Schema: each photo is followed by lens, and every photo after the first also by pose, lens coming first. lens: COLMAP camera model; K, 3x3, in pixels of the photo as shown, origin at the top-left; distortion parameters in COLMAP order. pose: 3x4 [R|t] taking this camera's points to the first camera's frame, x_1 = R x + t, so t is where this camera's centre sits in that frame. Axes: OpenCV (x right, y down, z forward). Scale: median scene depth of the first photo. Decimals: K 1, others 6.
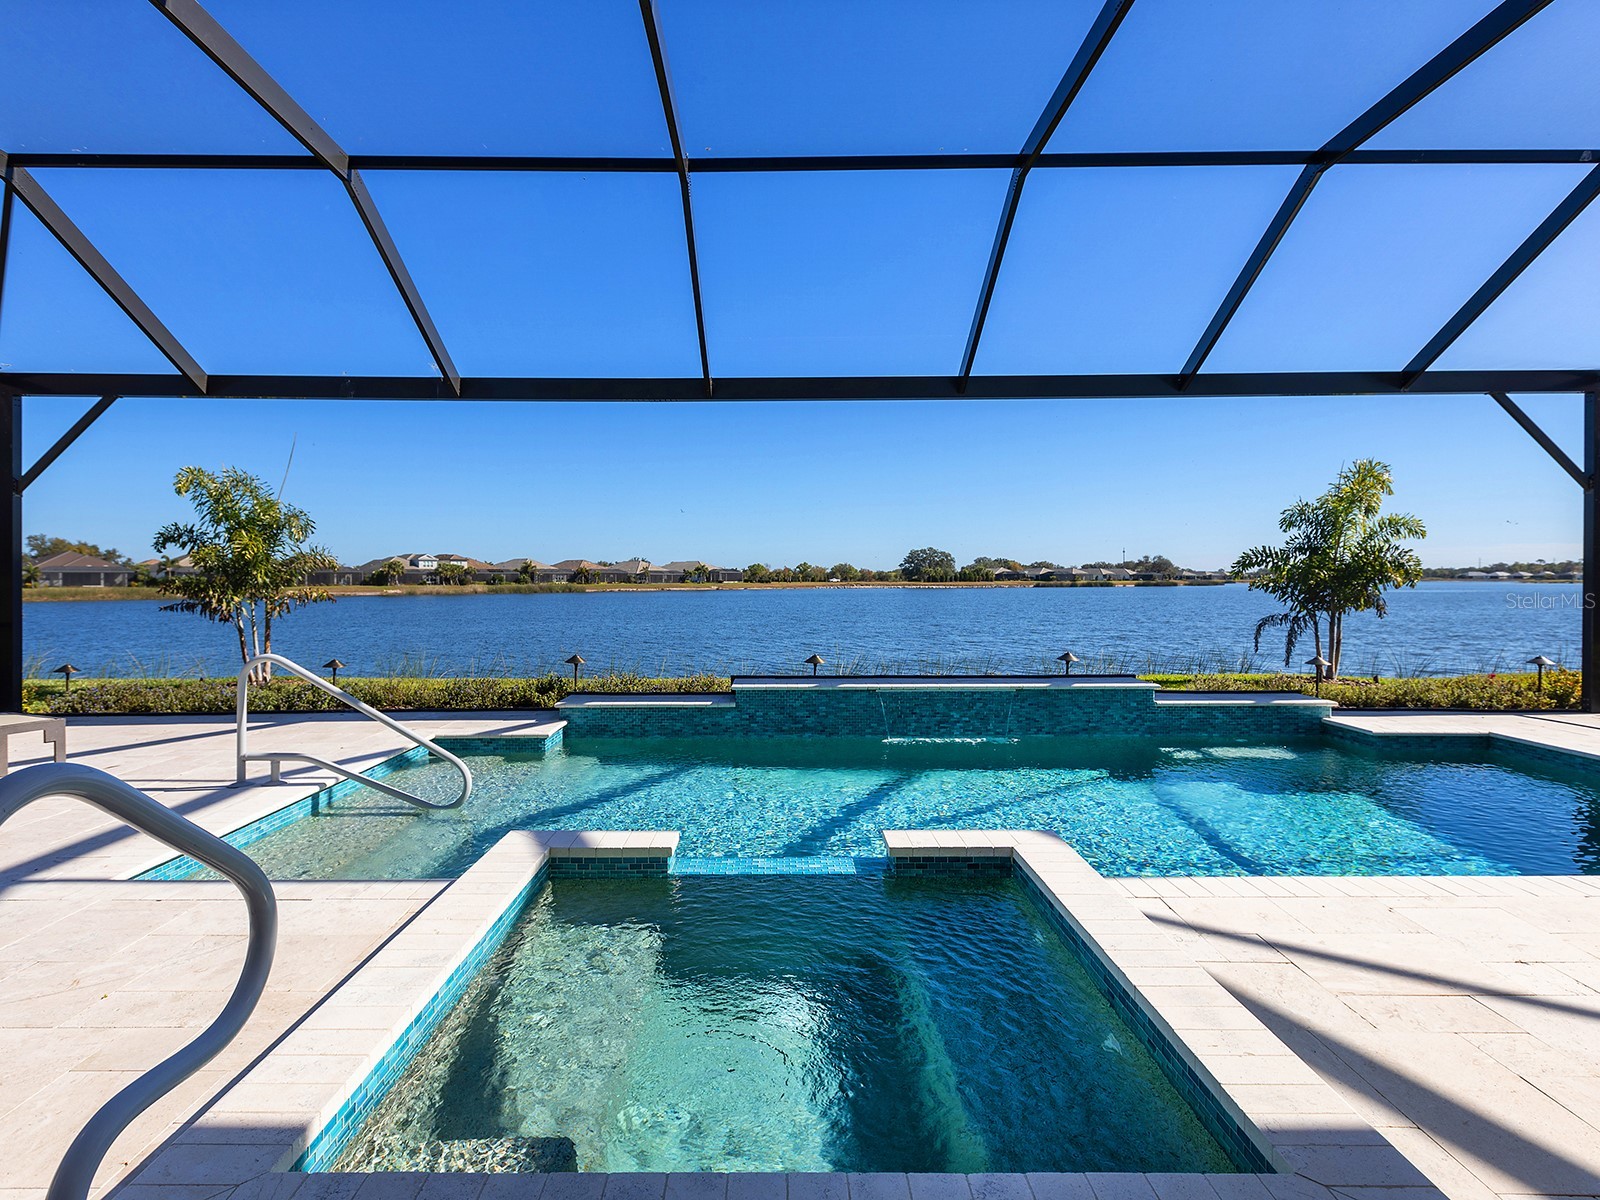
lens RADIAL K [[836.1, 0, 783.1], [0, 836.1, 576.7], [0, 0, 1]] dist [0.000203, 0.000032]
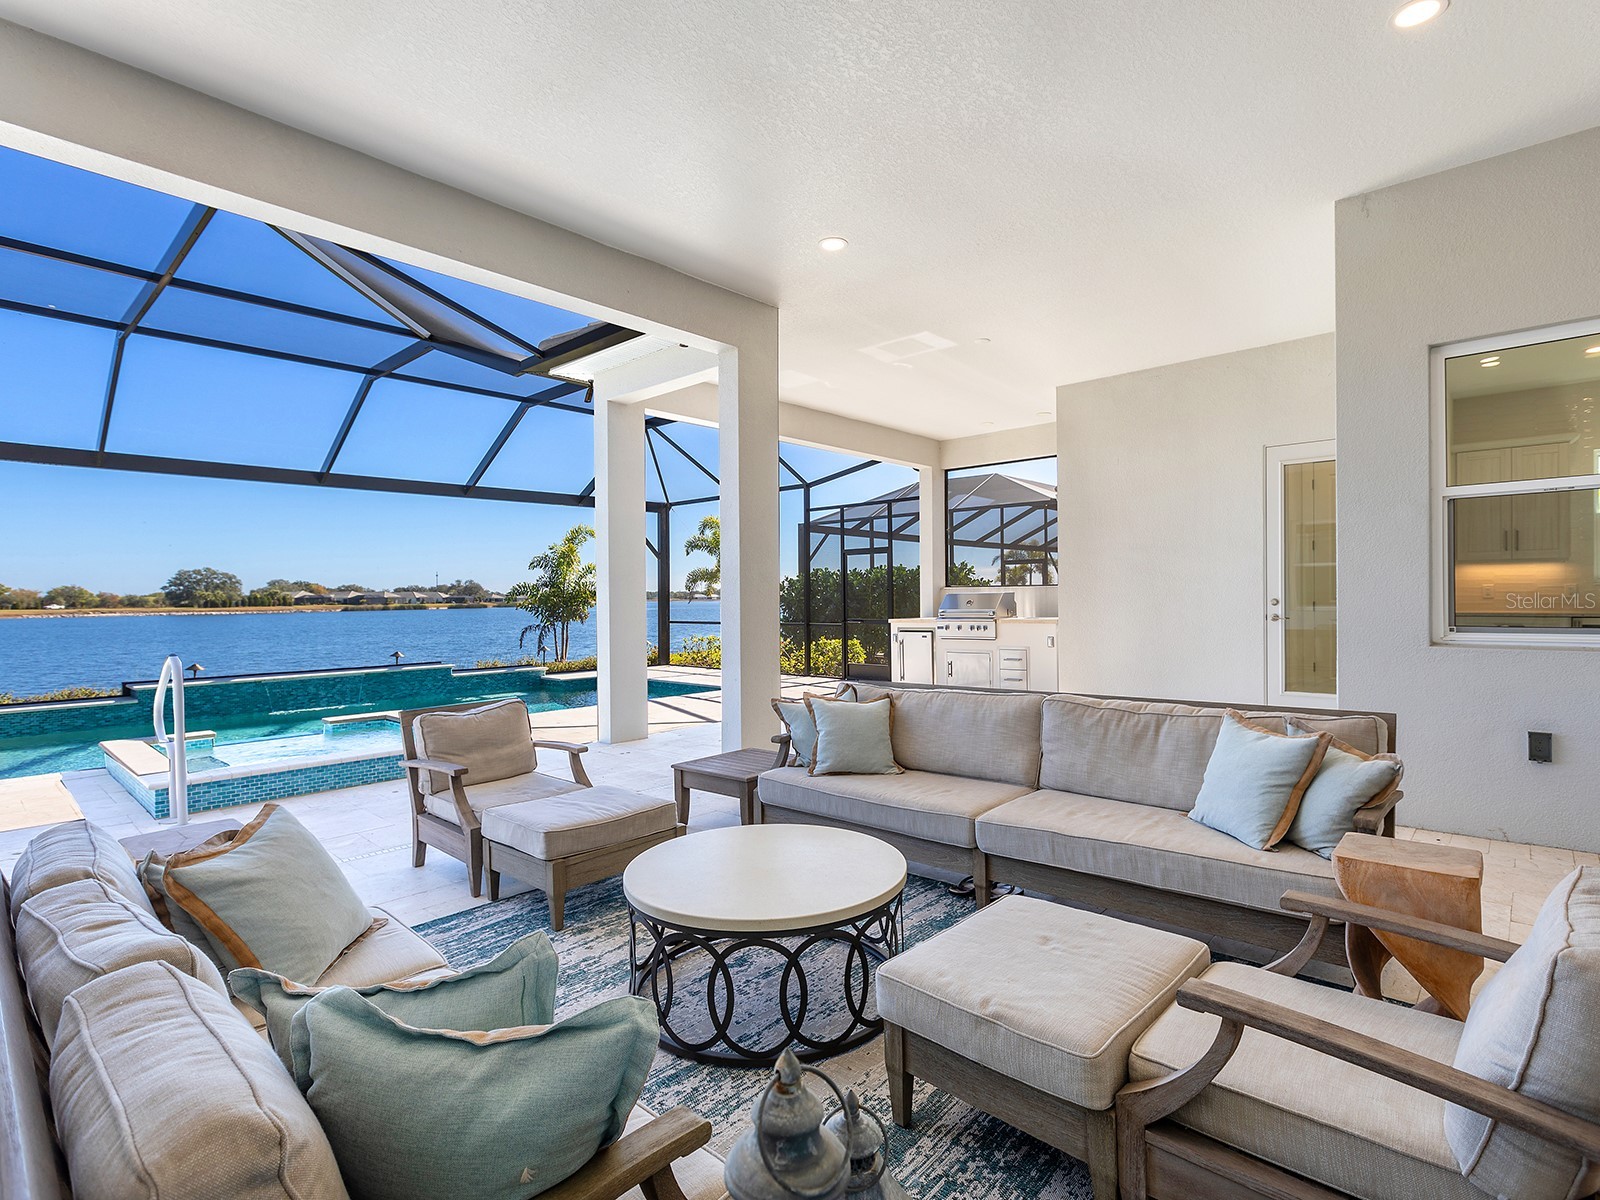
lens RADIAL K [[796.9, 0, 807.9], [0, 796.9, 598.3], [0, 0, 1]] dist [0.003072, -0.001676]
pose [[0.680527, -0.006063, 0.732698, -0.168534], [0.007173, 0.999973, 0.001612, -0.004170], [-0.732688, 0.004159, 0.680552, -0.425804]]
